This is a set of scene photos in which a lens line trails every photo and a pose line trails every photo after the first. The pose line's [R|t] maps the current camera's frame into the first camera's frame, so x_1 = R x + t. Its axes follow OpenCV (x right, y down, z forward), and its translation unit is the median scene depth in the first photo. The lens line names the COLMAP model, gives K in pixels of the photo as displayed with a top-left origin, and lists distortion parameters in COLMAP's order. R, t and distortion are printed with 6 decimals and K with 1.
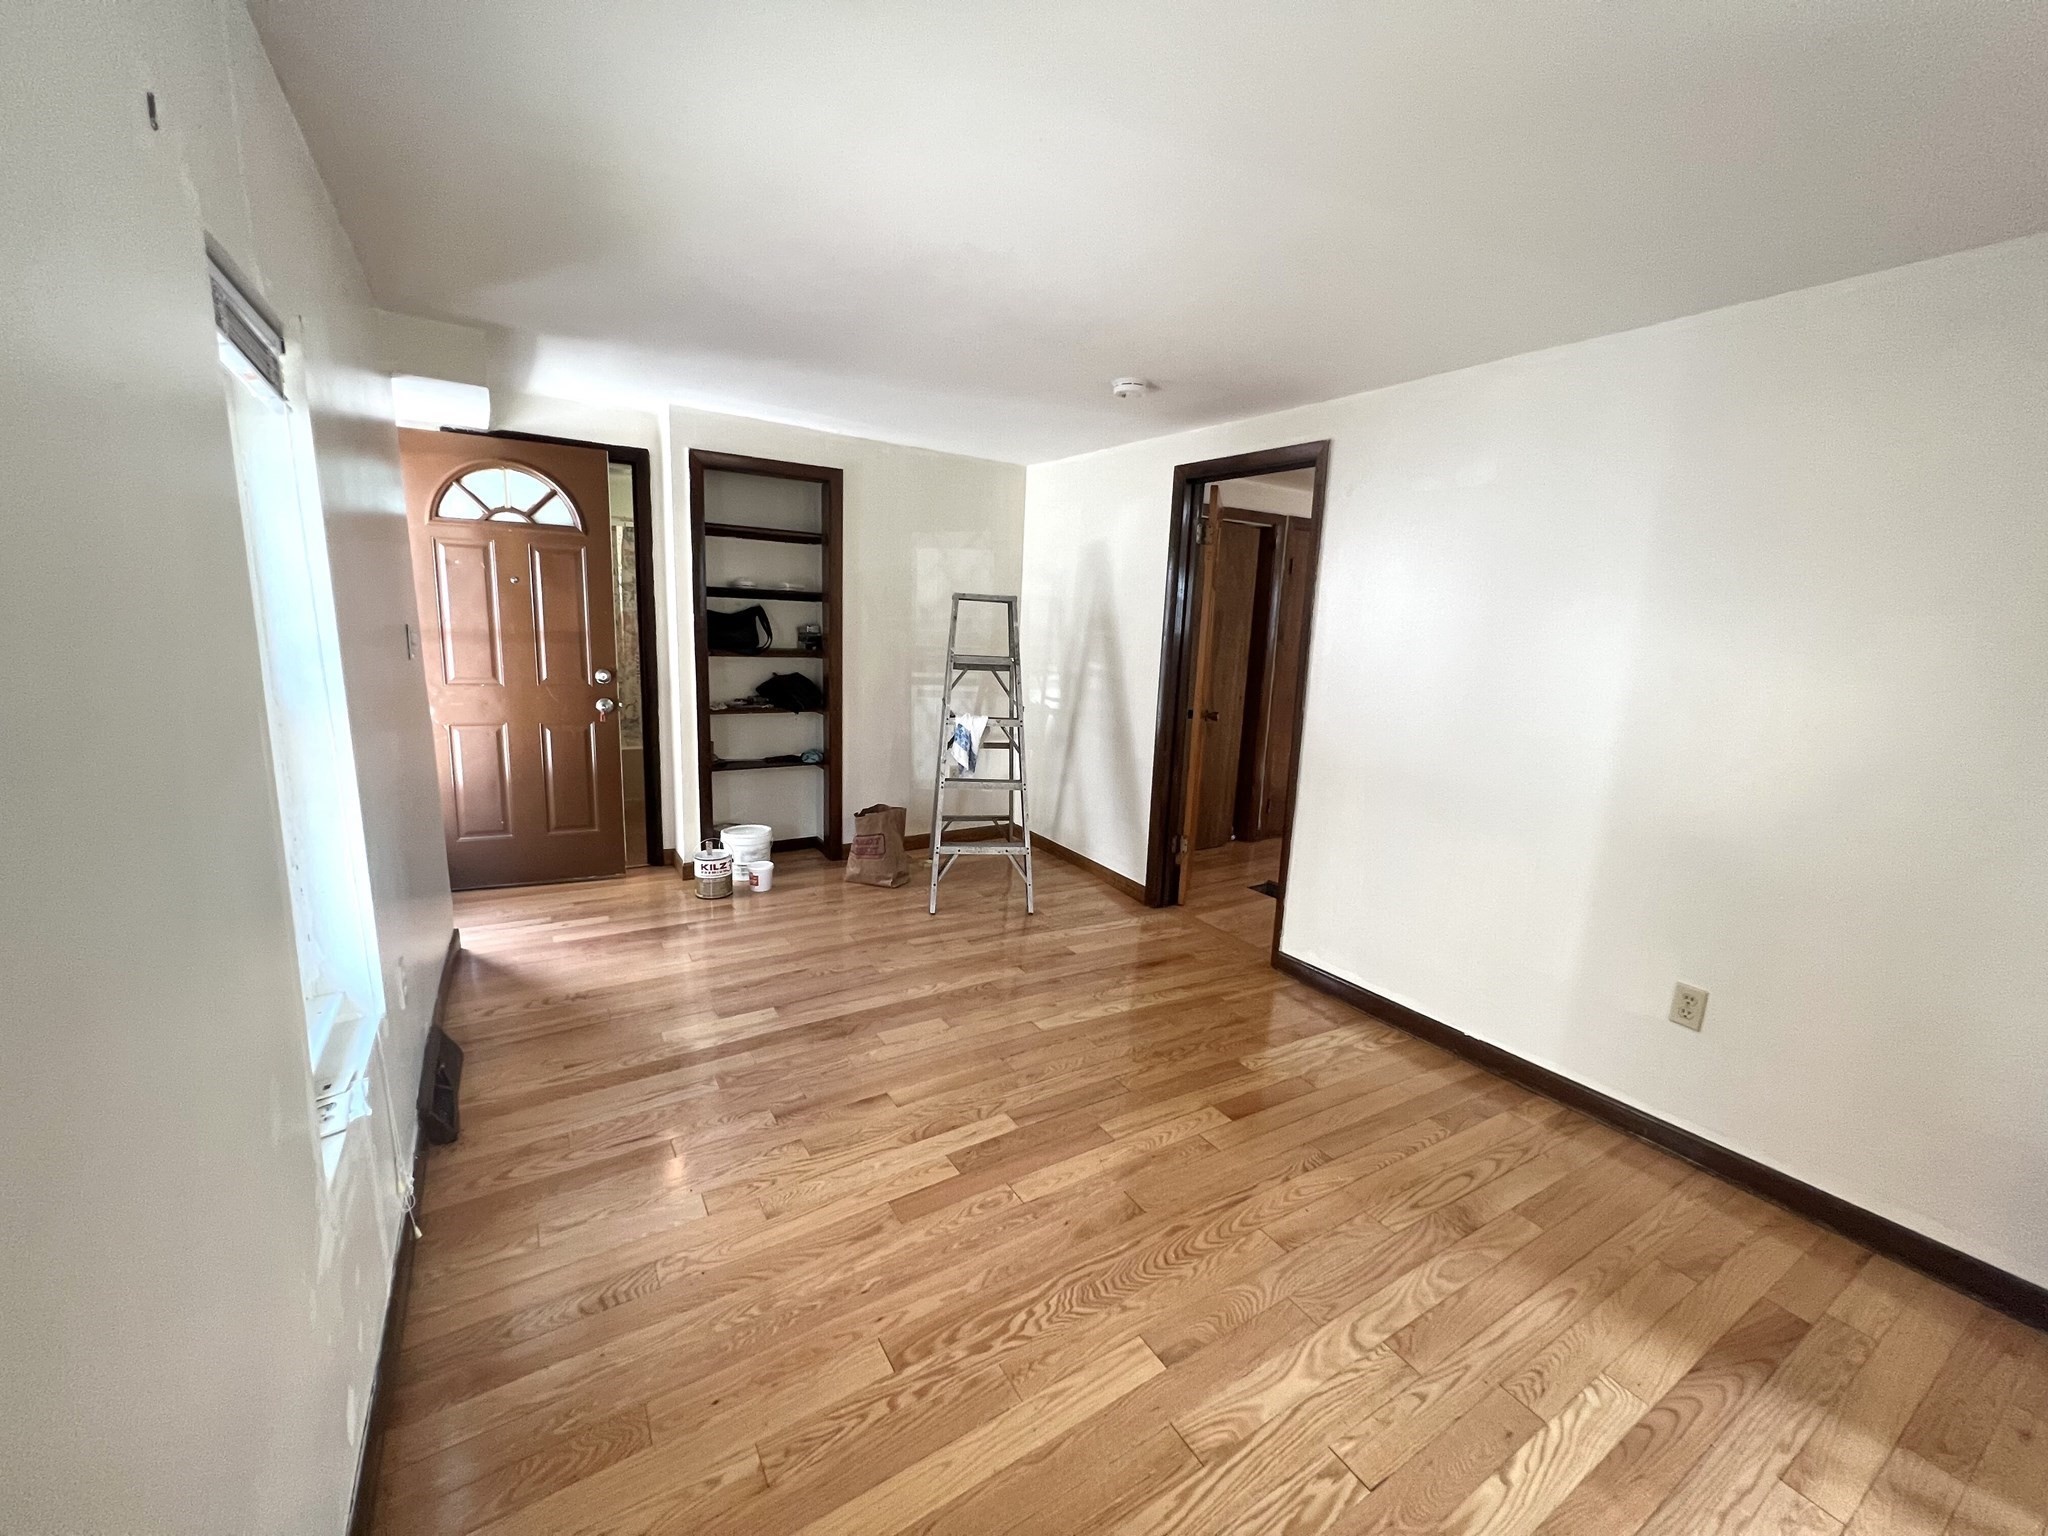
lens RADIAL K [[820.9, 0, 1022.4], [0, 820.9, 770.5], [0, 0, 1]] dist [-0.001648, 0.000679]
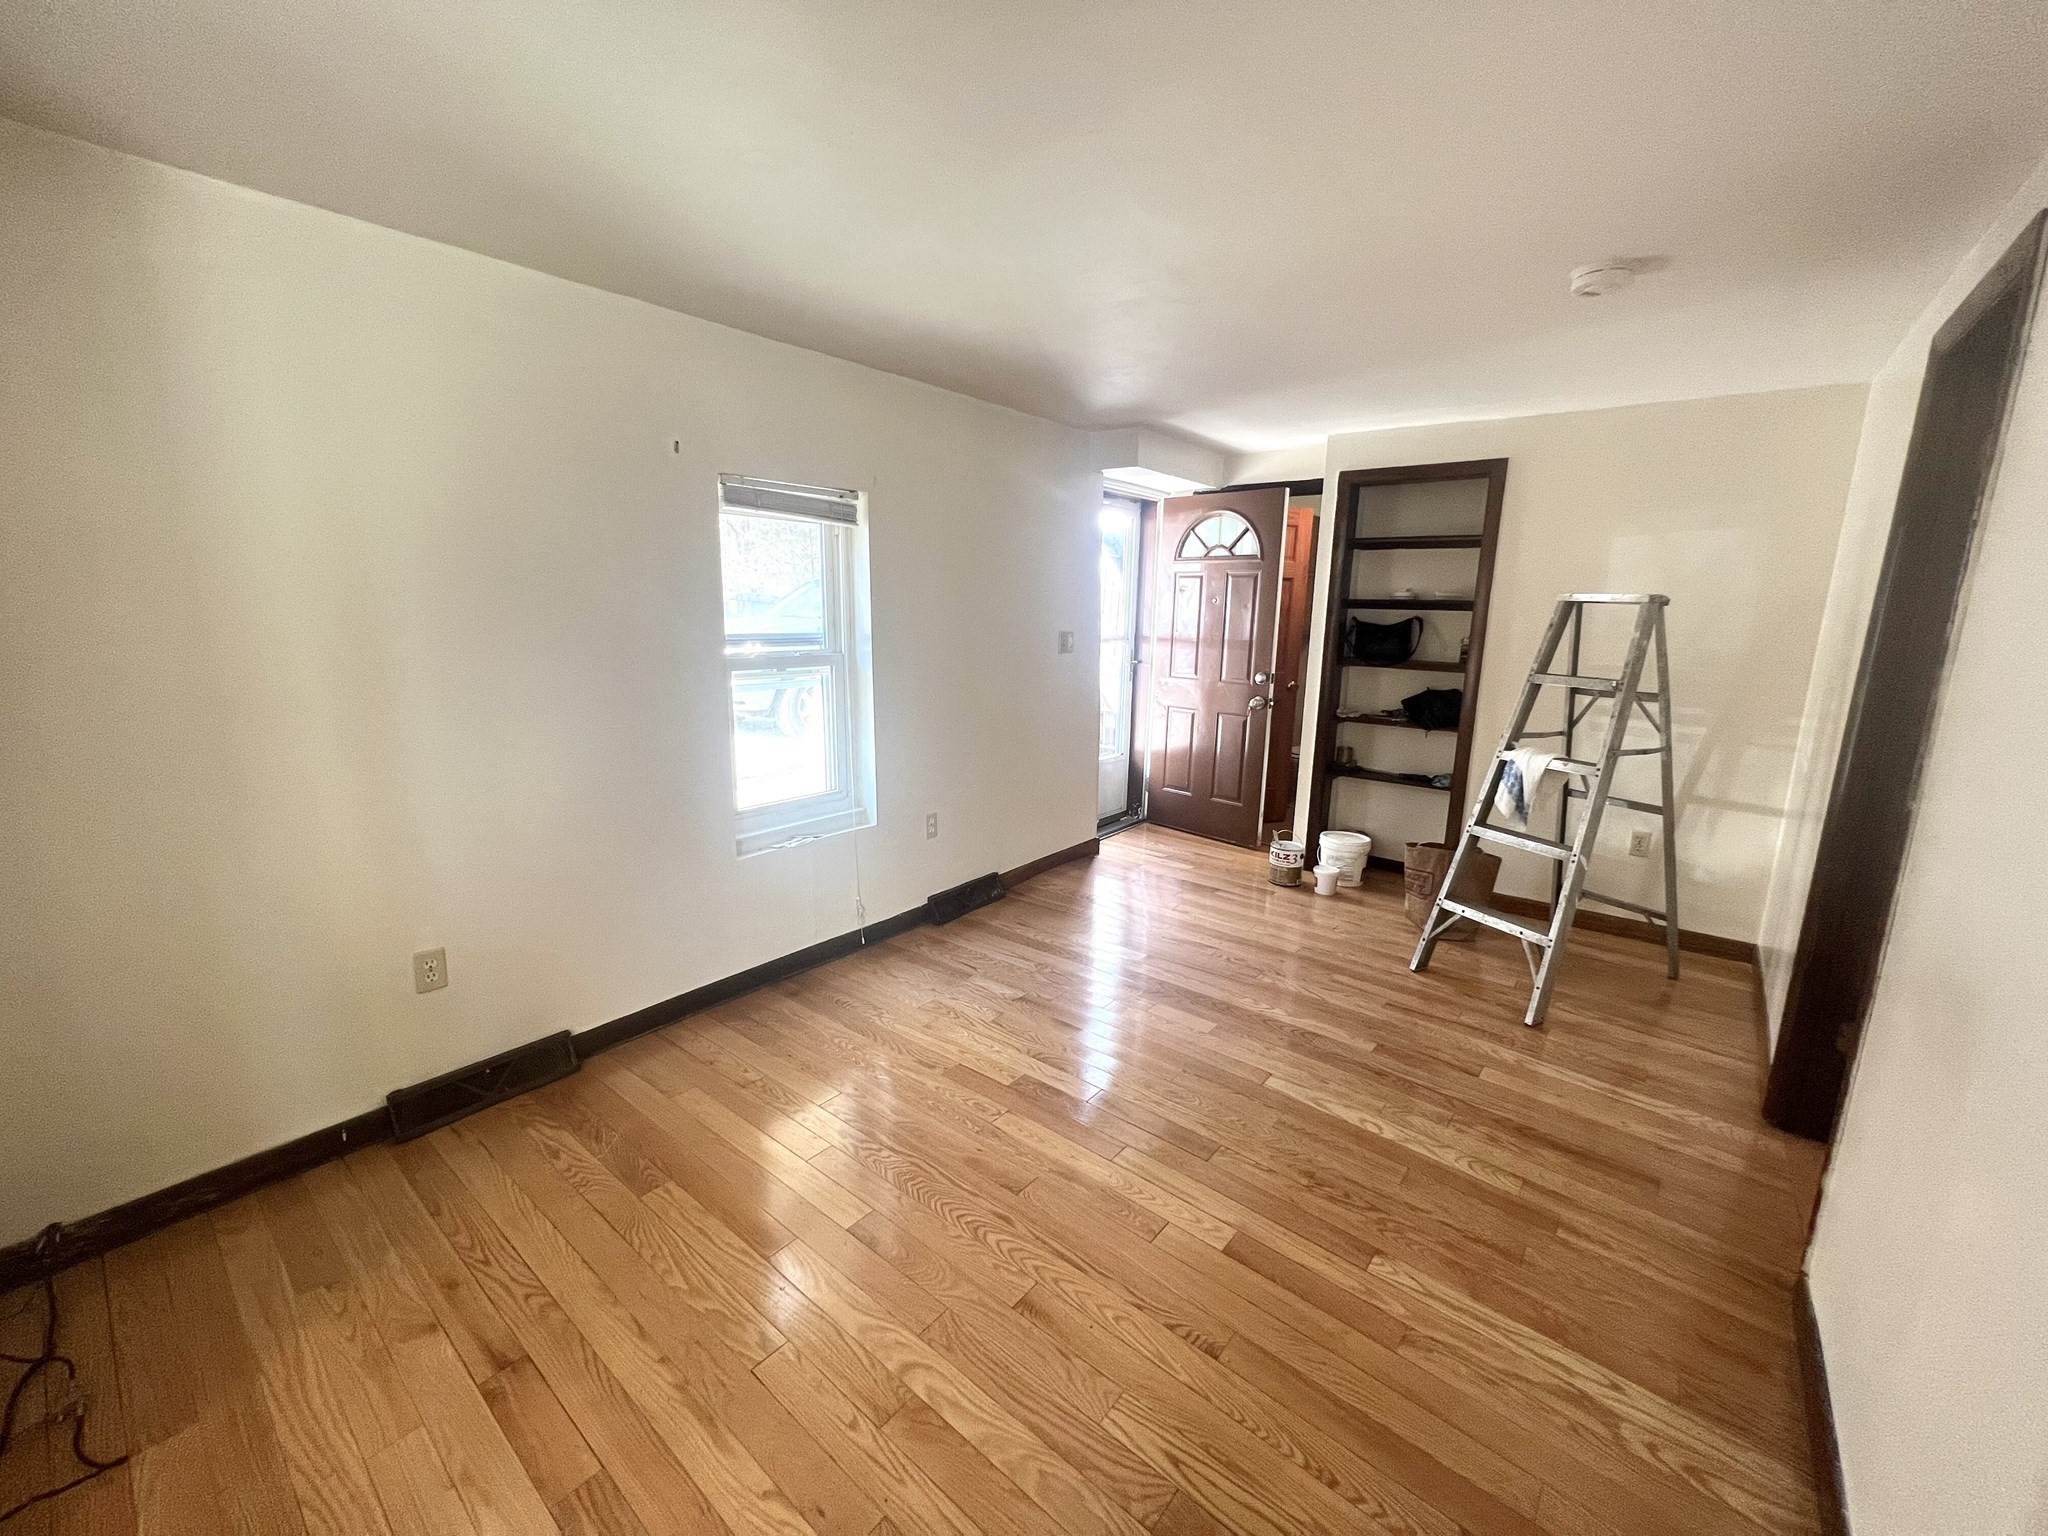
lens RADIAL K [[820.9, 0, 1022.3], [0, 820.9, 763.7], [0, 0, 1]] dist [-0.001648, 0.000679]
pose [[0.316487, 0.146284, -0.937250, 0.548126], [-0.180586, 0.979260, 0.091862, -0.042587], [0.931249, 0.140181, 0.336340, 0.314307]]
